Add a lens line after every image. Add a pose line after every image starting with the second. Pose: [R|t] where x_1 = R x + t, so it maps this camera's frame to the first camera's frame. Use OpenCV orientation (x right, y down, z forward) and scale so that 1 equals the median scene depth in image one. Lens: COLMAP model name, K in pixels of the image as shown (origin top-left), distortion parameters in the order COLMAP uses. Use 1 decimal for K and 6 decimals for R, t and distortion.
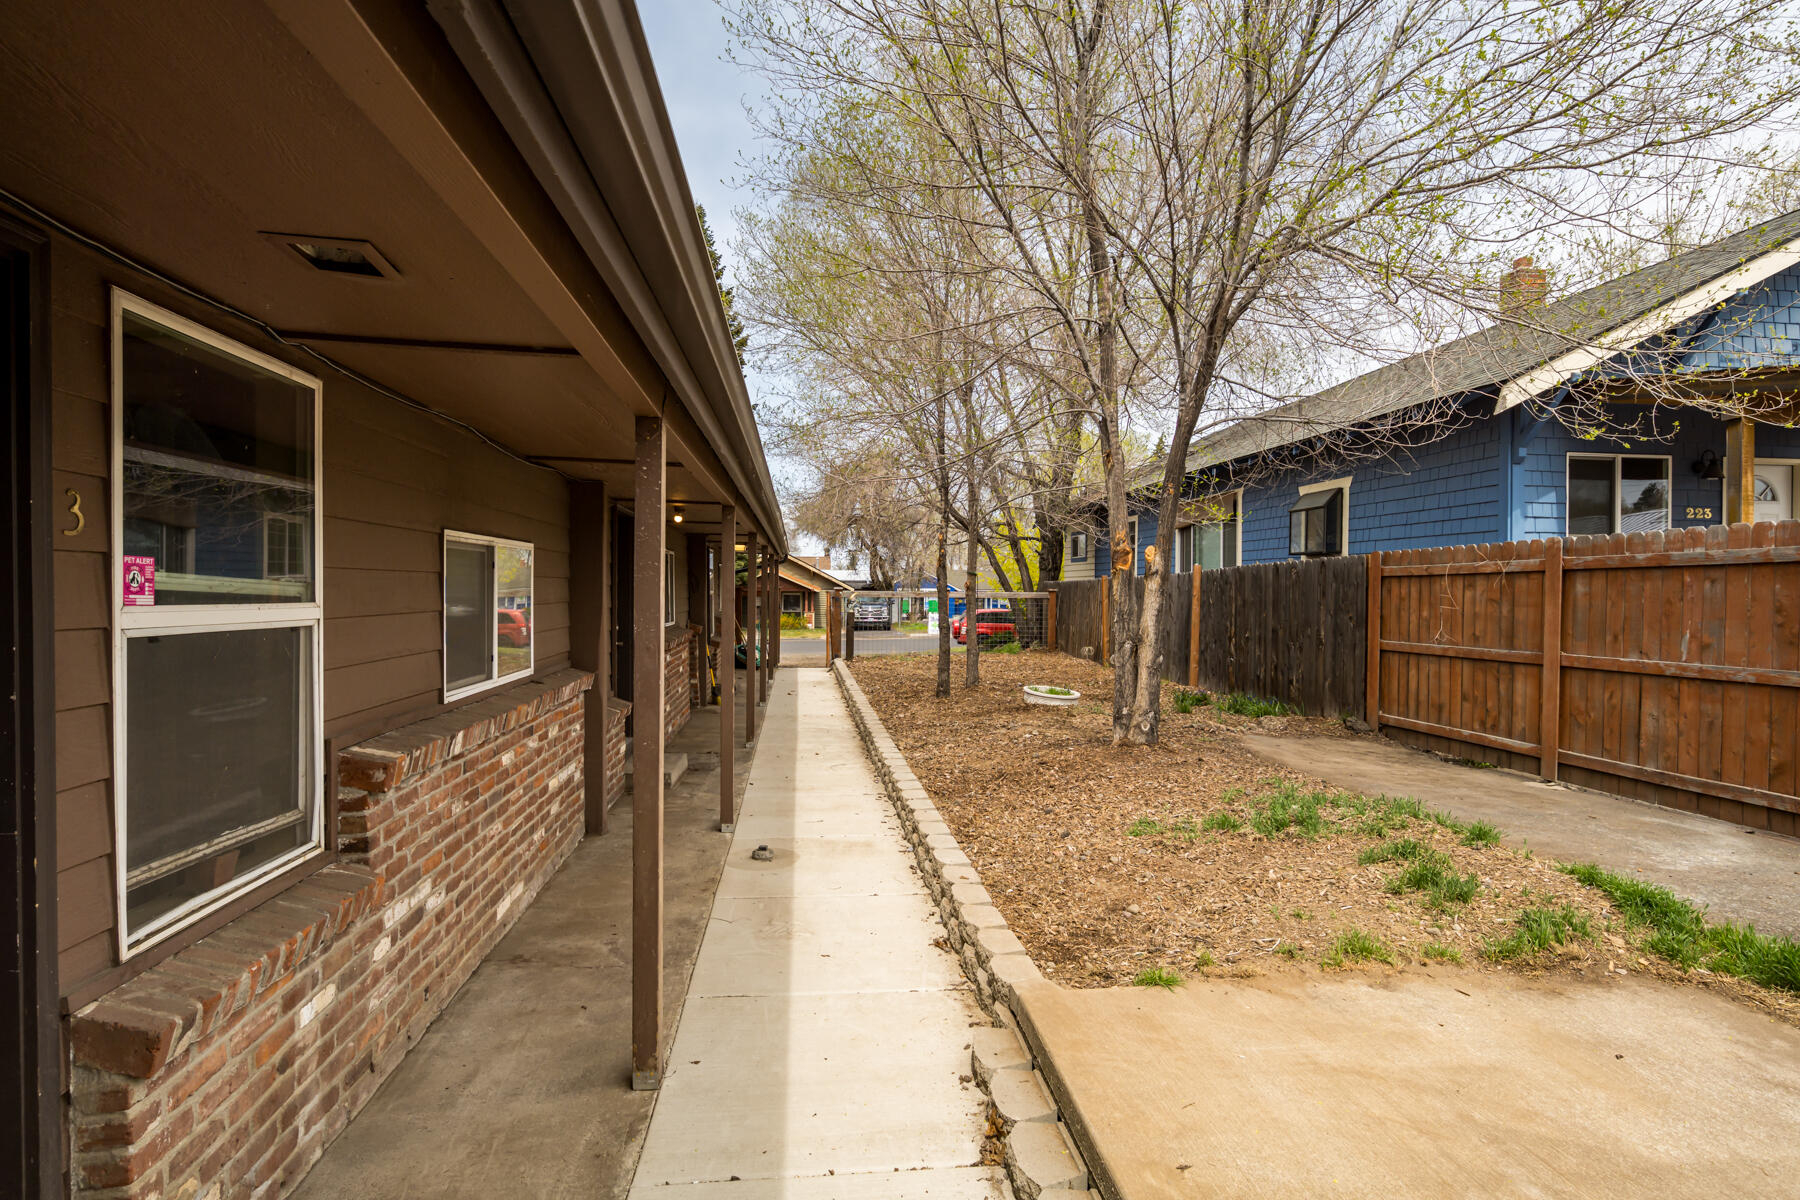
lens RADIAL K [[915.3, 0, 903.2], [0, 915.3, 588.2], [0, 0, 1]] dist [-0.016671, 0.007180]
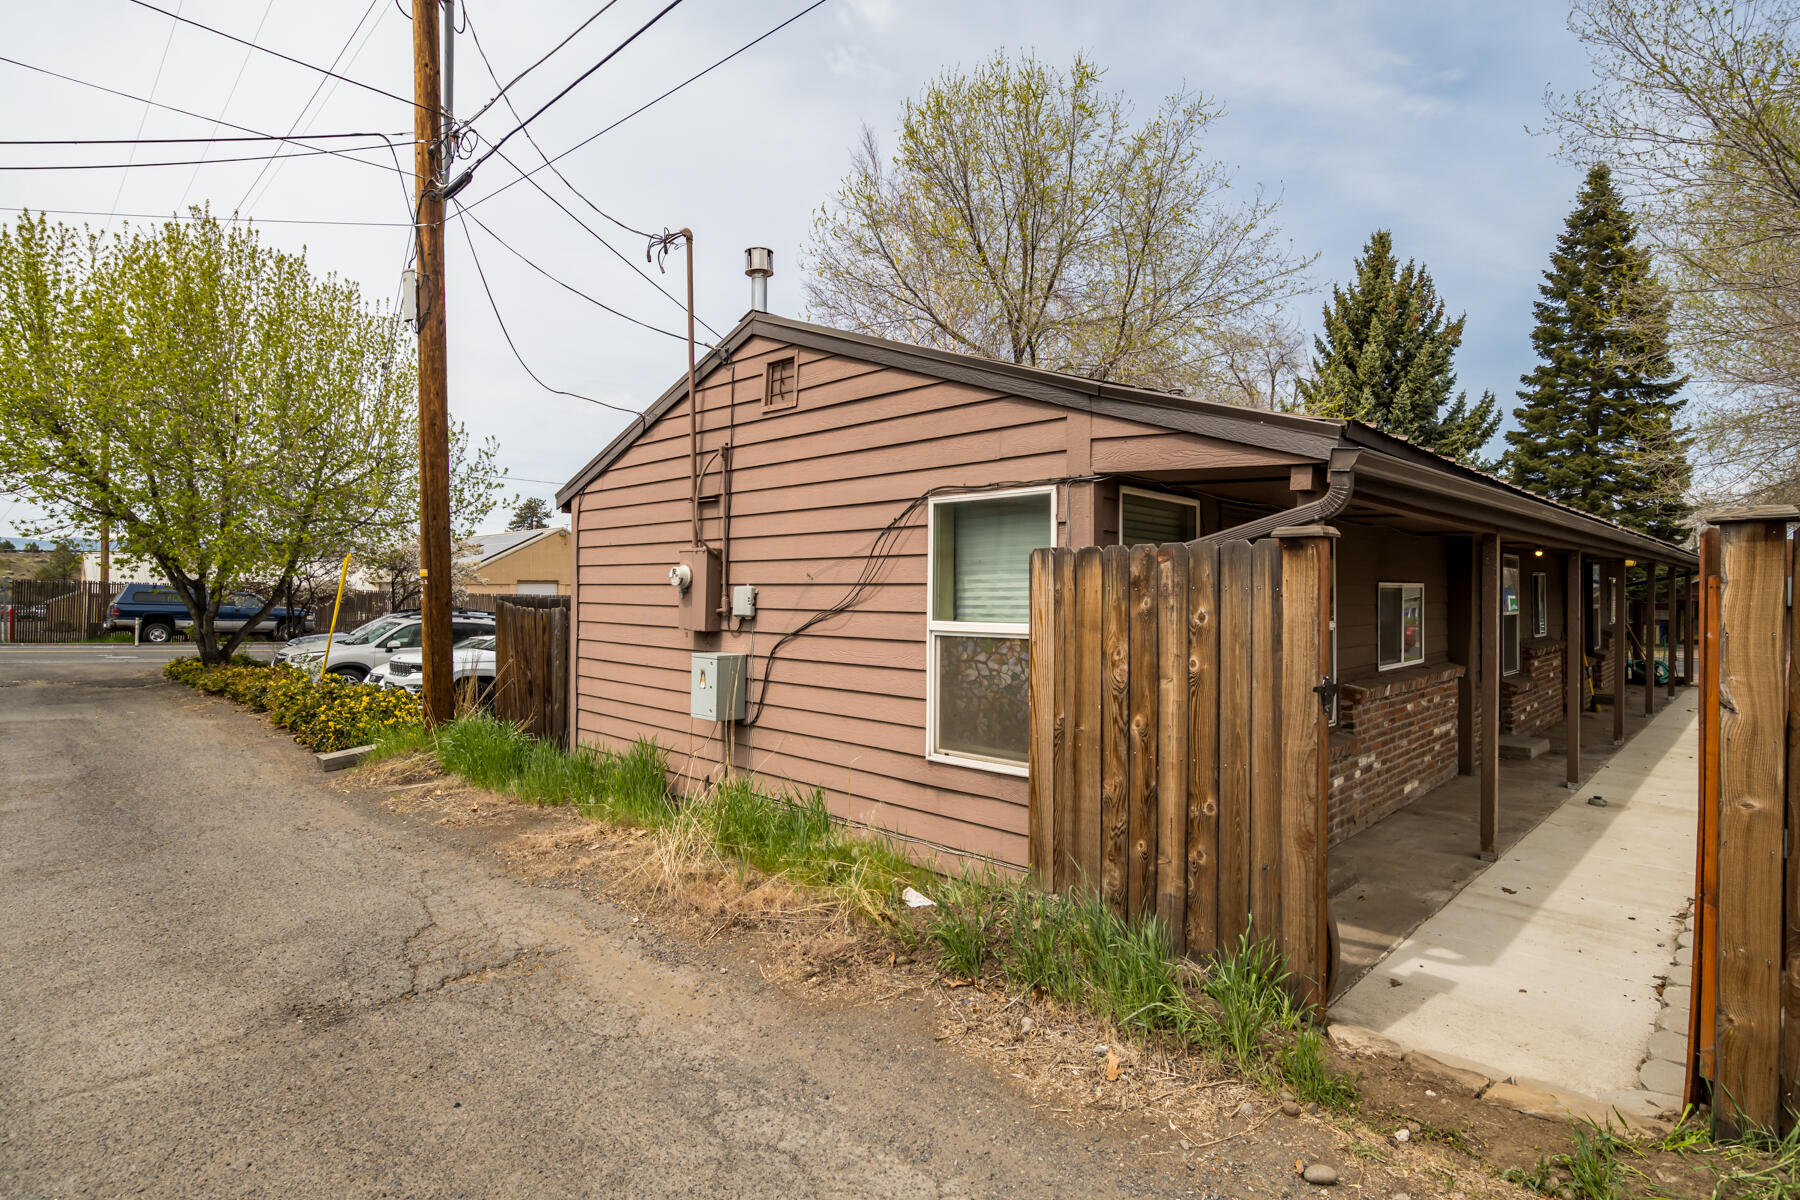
lens RADIAL K [[908.3, 0, 903.8], [0, 908.3, 601.3], [0, 0, 1]] dist [-0.011474, 0.000519]
pose [[0.630489, 0.003416, -0.776191, 0.332442], [0.002457, 0.999977, 0.006397, -0.036542], [0.776194, -0.005940, 0.630466, -0.931940]]
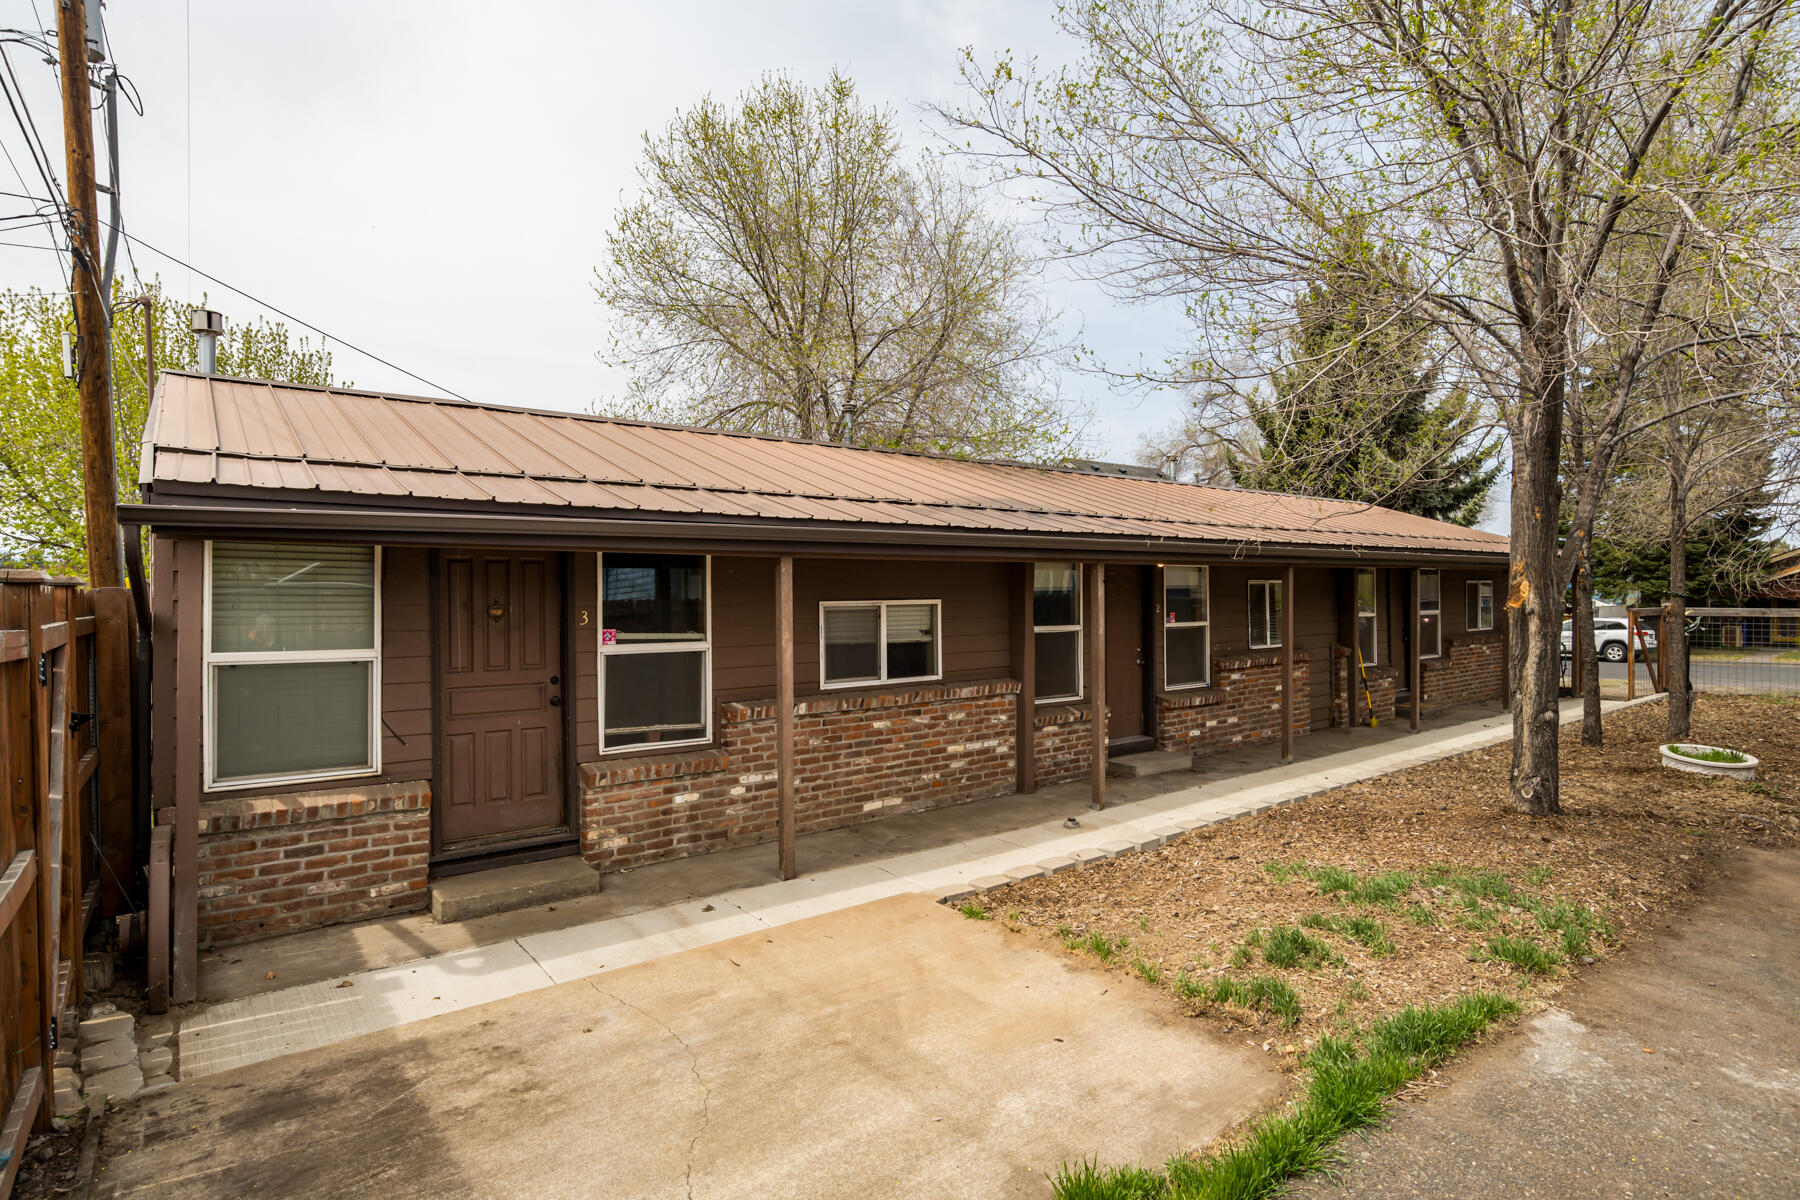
lens RADIAL K [[908.3, 0, 903.8], [0, 908.3, 601.3], [0, 0, 1]] dist [-0.011474, 0.000519]
pose [[0.518174, -0.003661, -0.855267, 1.169516], [0.012536, 0.999916, 0.003315, -0.063430], [0.855183, -0.012439, 0.518176, 0.120759]]
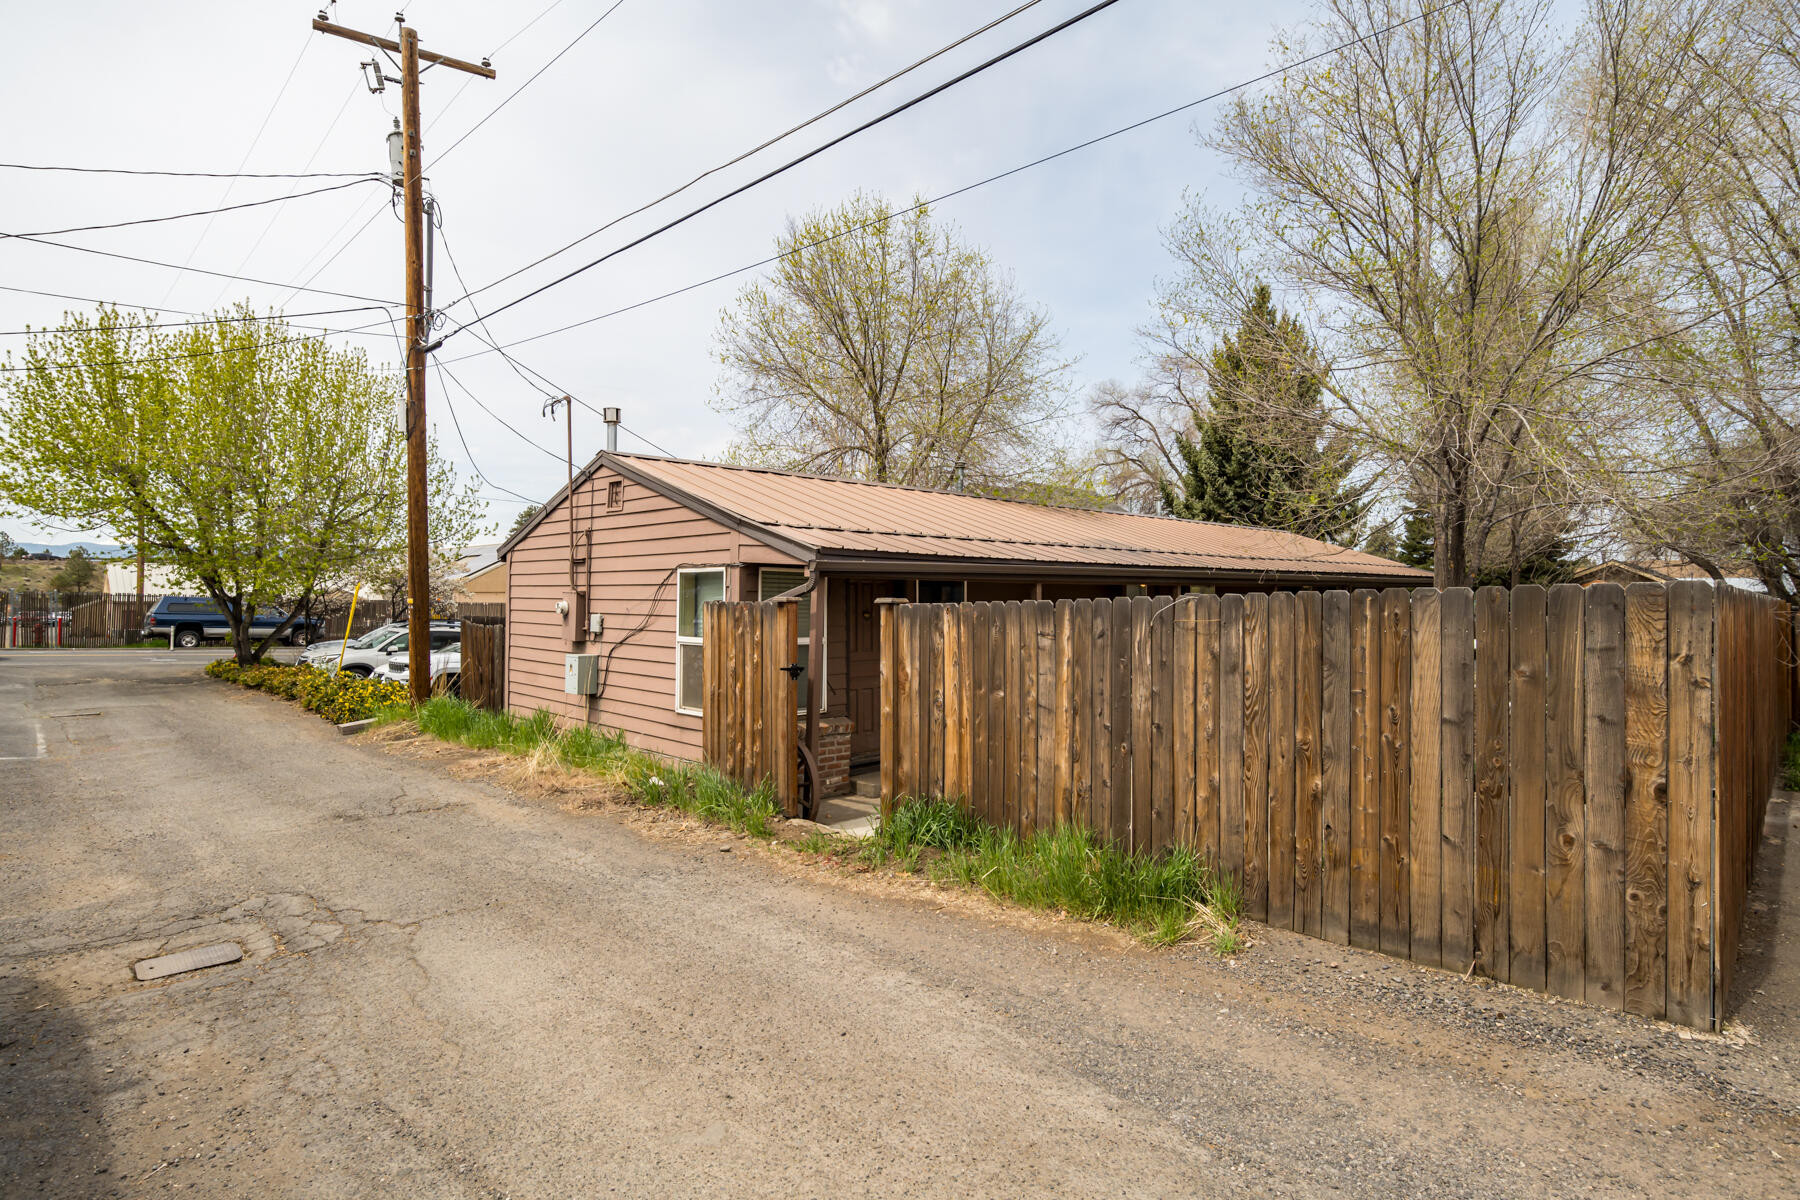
lens RADIAL K [[915.3, 0, 903.2], [0, 915.3, 588.2], [0, 0, 1]] dist [-0.016671, 0.007180]
pose [[0.625221, -0.011308, -0.780366, 1.509170], [0.004275, 0.999930, -0.011064, -0.093380], [0.780436, 0.003581, 0.625225, -1.109873]]
